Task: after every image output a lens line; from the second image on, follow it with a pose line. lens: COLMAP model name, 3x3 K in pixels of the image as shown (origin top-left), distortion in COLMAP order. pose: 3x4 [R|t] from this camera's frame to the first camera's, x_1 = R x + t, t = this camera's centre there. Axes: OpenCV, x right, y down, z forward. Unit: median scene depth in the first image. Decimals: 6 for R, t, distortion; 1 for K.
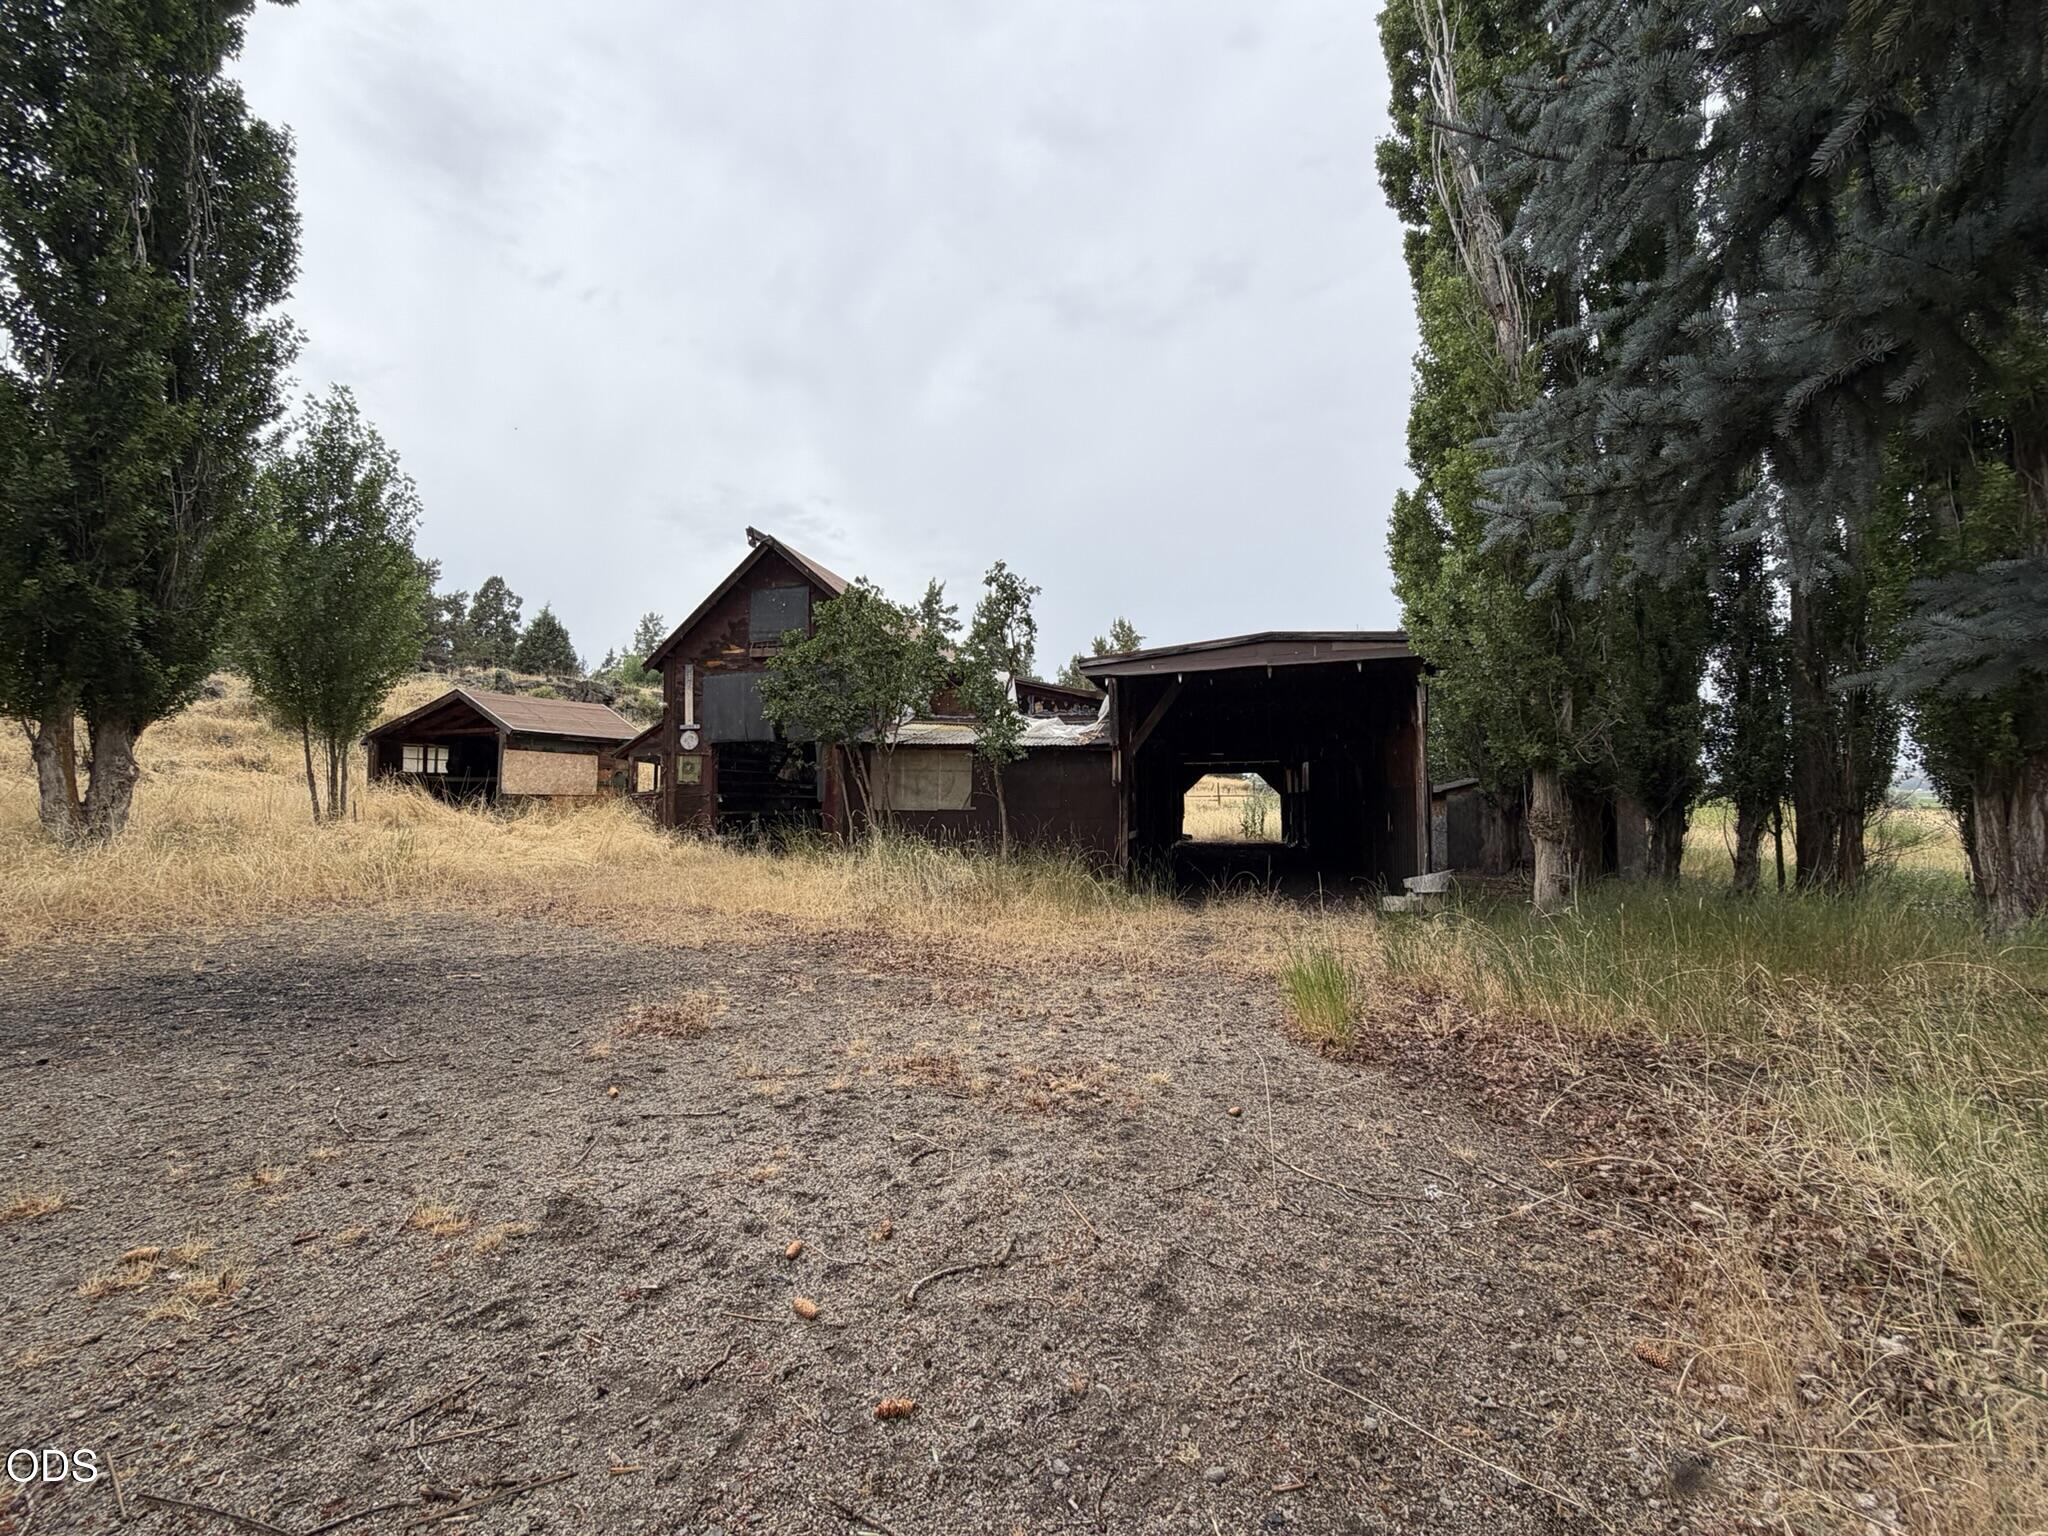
lens RADIAL K [[814.3, 0, 1014.0], [0, 814.3, 780.7], [0, 0, 1]] dist [0.000595, -0.000090]
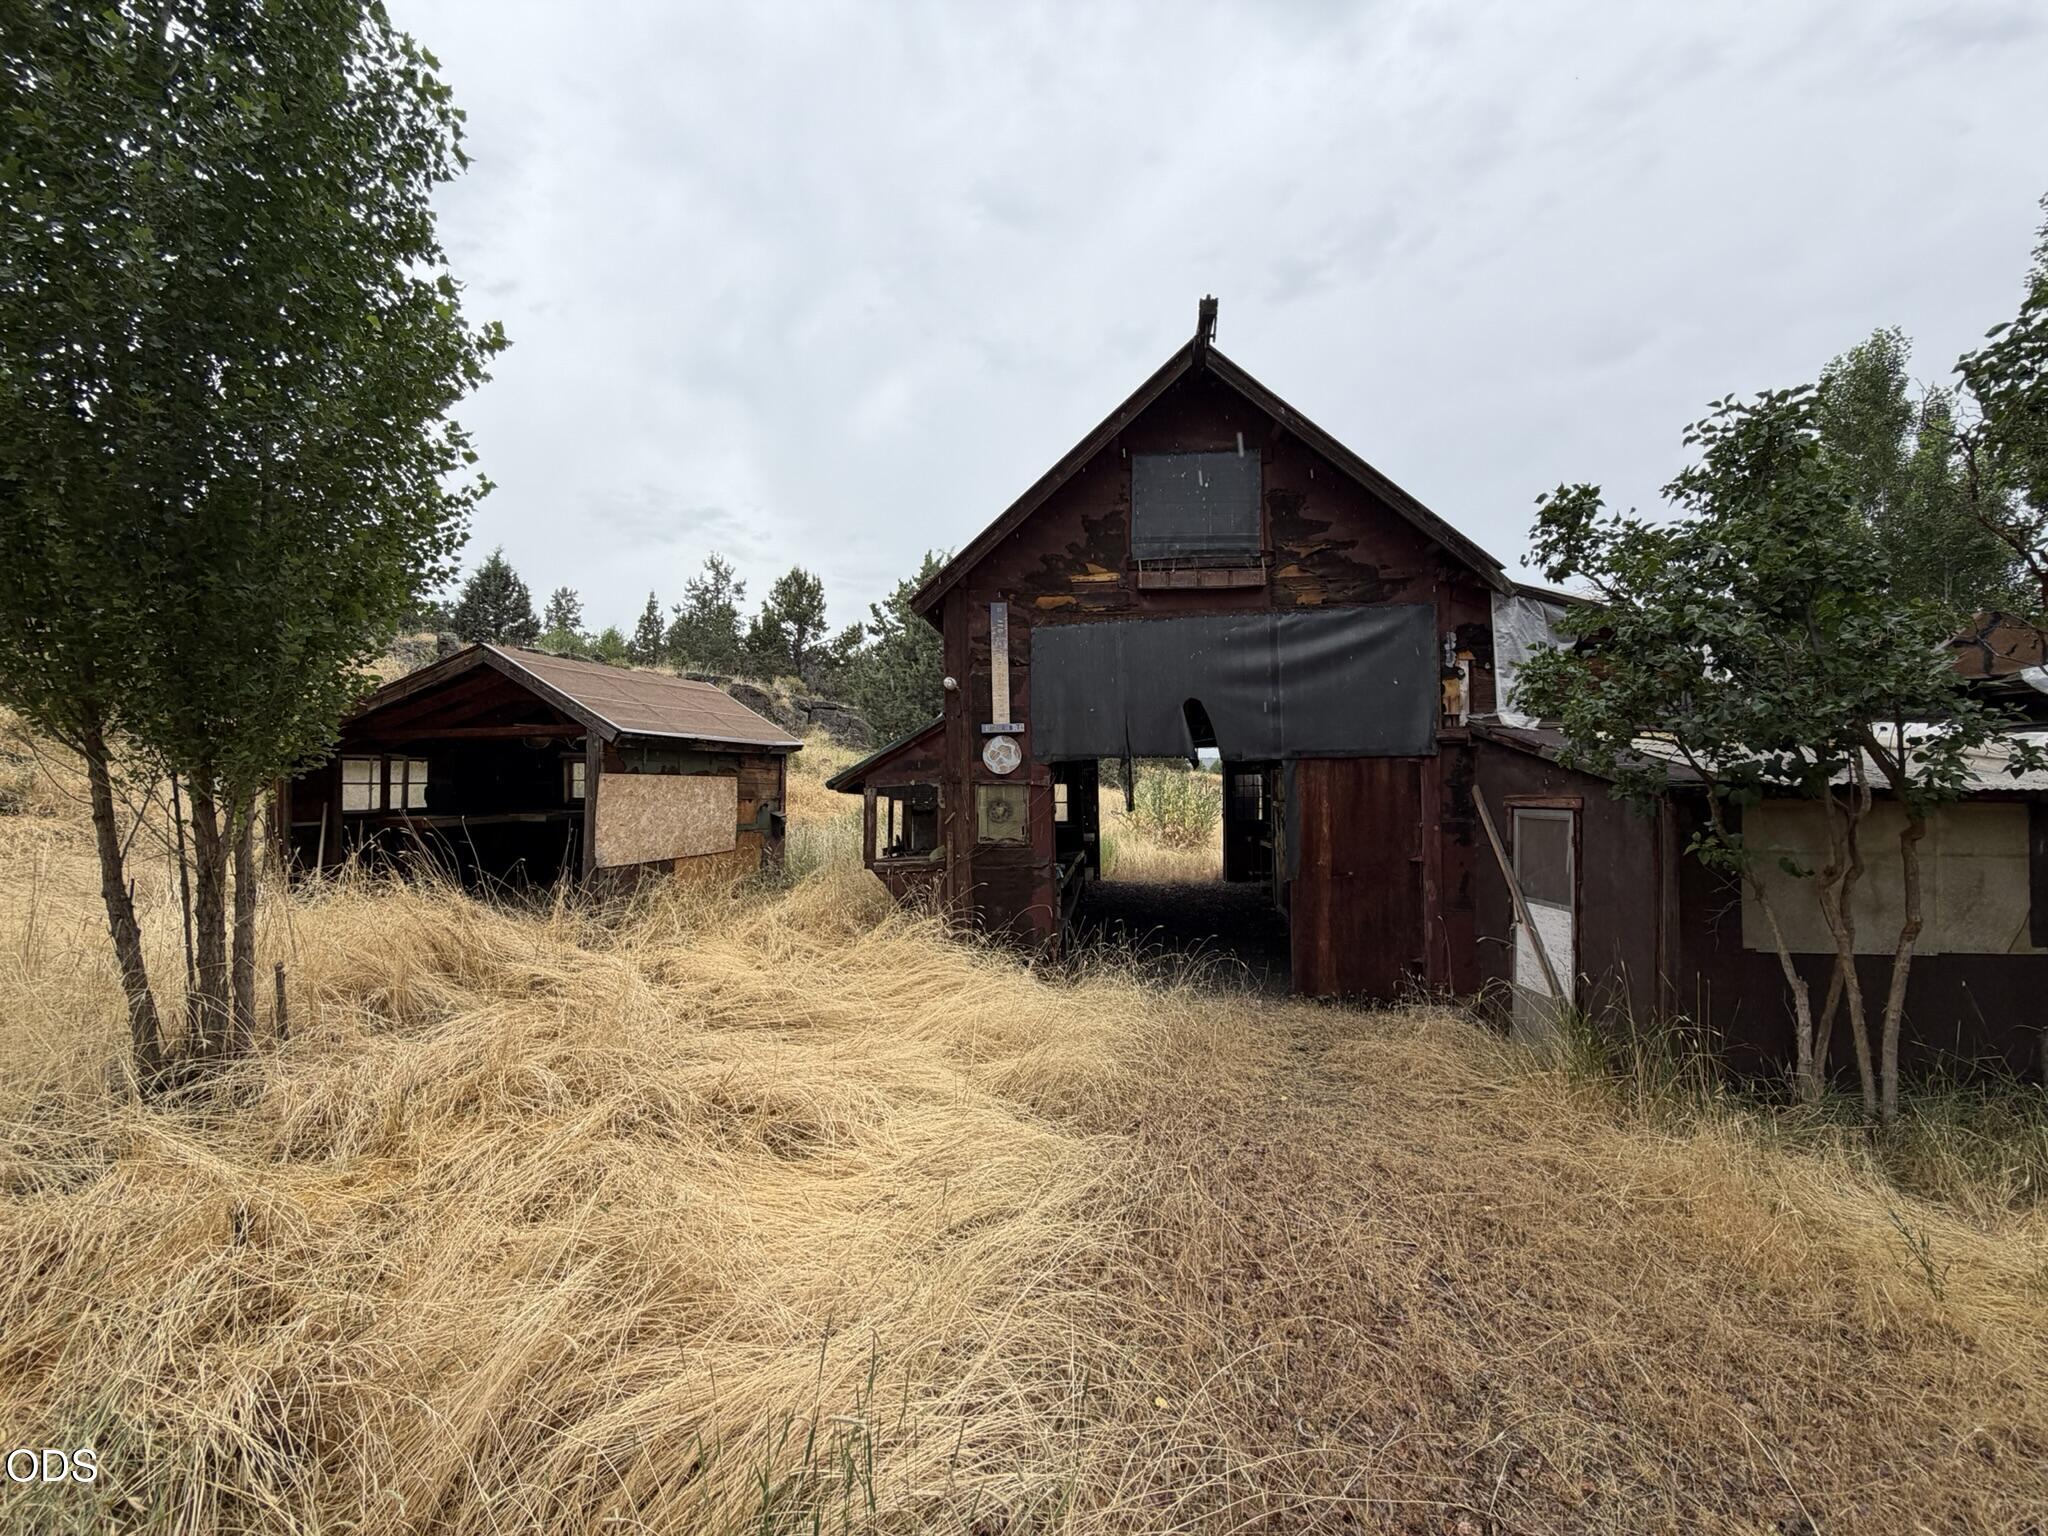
lens RADIAL K [[813.7, 0, 1049.3], [0, 813.7, 778.6], [0, 0, 1]] dist [0.011097, -0.000127]
pose [[0.992180, -0.001764, 0.124804, -0.431988], [0.000486, 0.999947, 0.010272, -0.040413], [-0.124816, -0.010131, 0.992128, 0.504078]]
